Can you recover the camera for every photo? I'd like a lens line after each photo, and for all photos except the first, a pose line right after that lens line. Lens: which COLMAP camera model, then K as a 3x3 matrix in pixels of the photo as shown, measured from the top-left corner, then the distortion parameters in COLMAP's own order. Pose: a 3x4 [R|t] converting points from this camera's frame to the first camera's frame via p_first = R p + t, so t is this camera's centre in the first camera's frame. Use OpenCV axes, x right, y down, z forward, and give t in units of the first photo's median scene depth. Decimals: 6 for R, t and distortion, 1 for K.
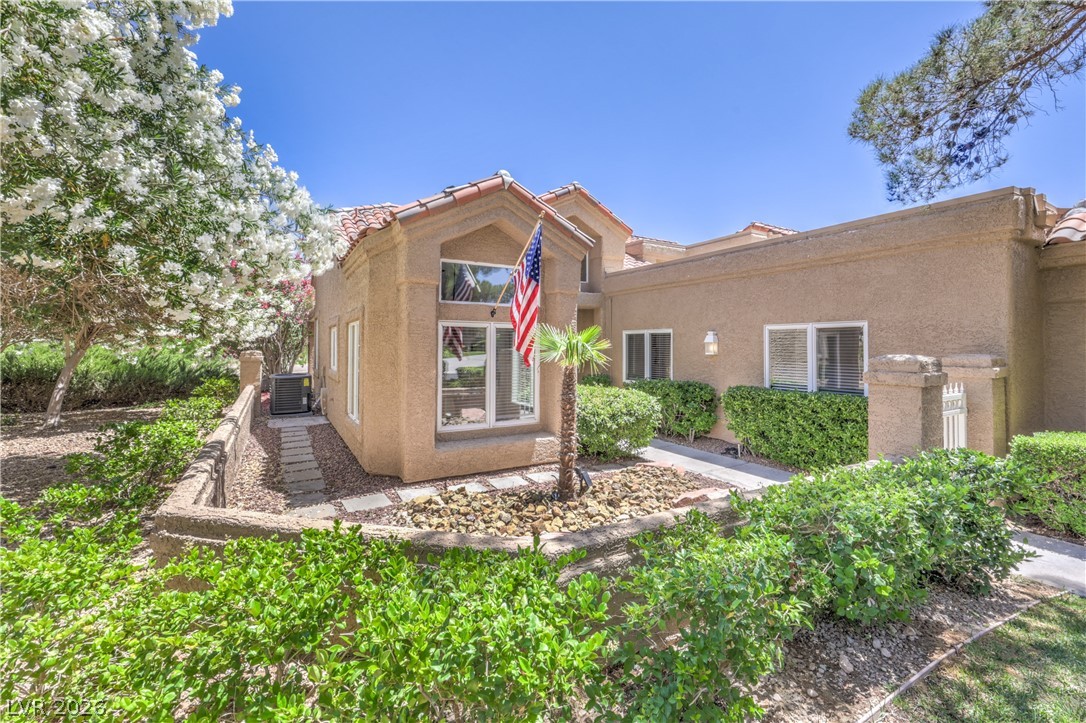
lens RADIAL K [[451.6, 0, 546.5], [0, 451.6, 339.7], [0, 0, 1]] dist [0.002257, -0.000249]
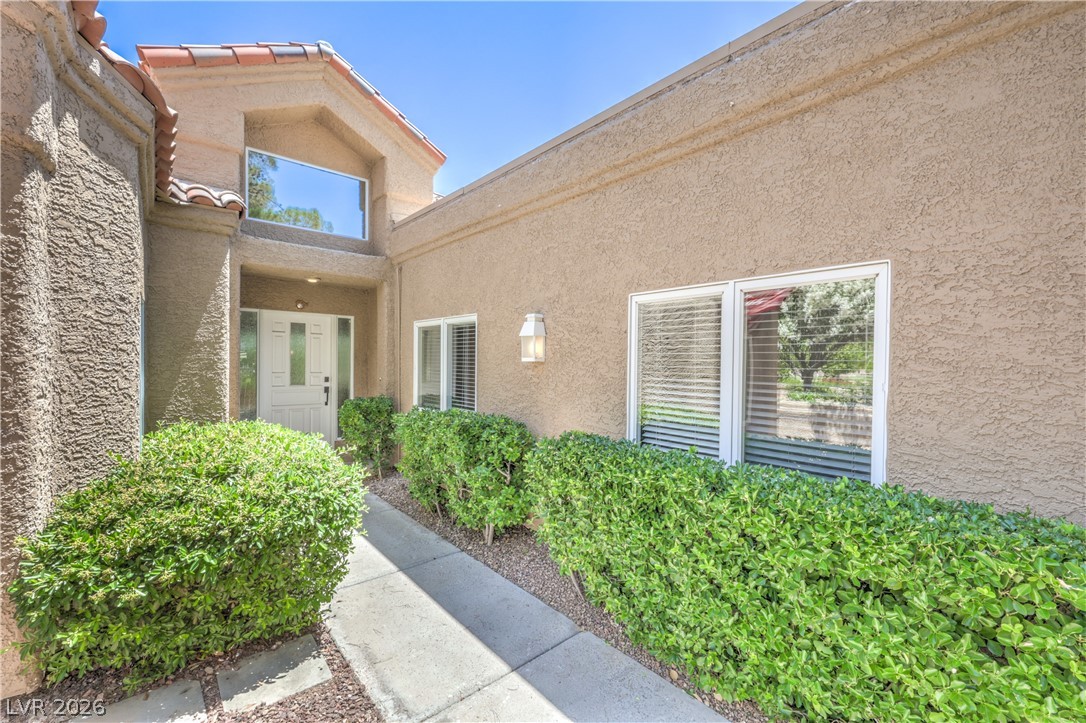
lens RADIAL K [[451.6, 0, 538.7], [0, 451.6, 368.7], [0, 0, 1]] dist [0.002257, -0.000249]
pose [[0.984134, 0.006483, 0.177307, 0.320602], [-0.012389, 0.999404, 0.032224, 0.027847], [-0.176992, -0.033909, 0.983628, 0.586861]]
